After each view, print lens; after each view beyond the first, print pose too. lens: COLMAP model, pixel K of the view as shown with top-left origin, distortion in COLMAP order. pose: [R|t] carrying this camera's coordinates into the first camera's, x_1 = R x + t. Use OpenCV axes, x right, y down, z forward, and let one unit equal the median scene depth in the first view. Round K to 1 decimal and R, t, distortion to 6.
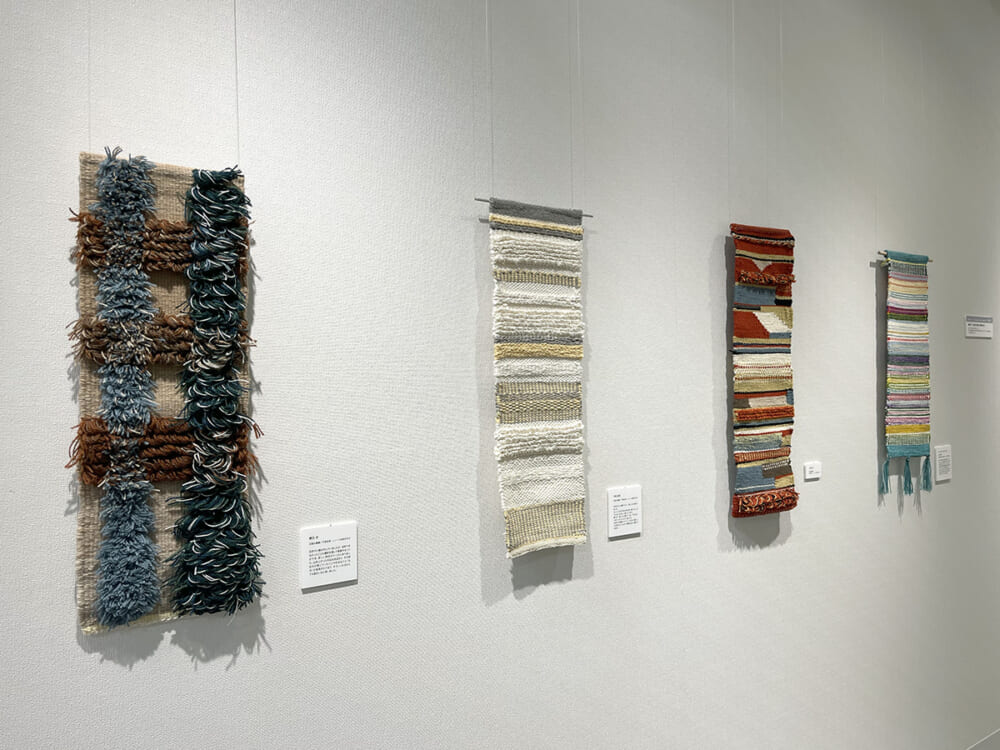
lens RADIAL K [[789.3, 0, 501.2], [0, 789.3, 369.3], [0, 0, 1]] dist [0.030920, -0.009237]
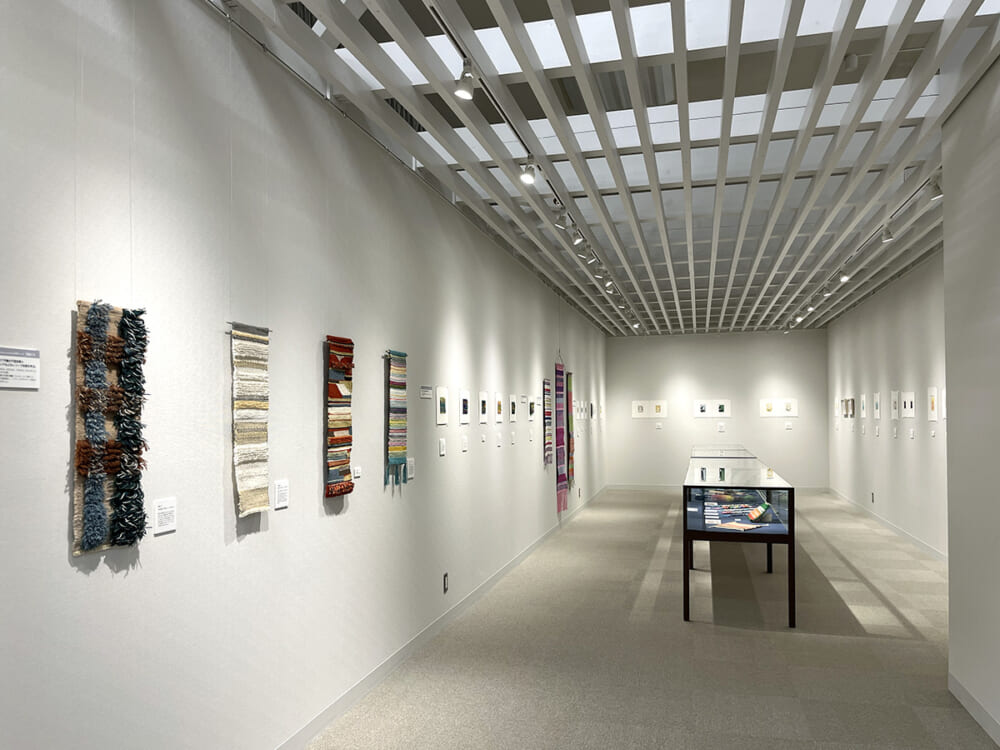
lens RADIAL K [[789.3, 0, 499.1], [0, 789.3, 374.6], [0, 0, 1]] dist [0.030920, -0.009237]
pose [[0.765640, 0.038721, 0.642103, -0.701953], [-0.006441, 0.998598, -0.052539, -0.000887], [-0.643237, 0.036090, 0.764816, -0.785568]]
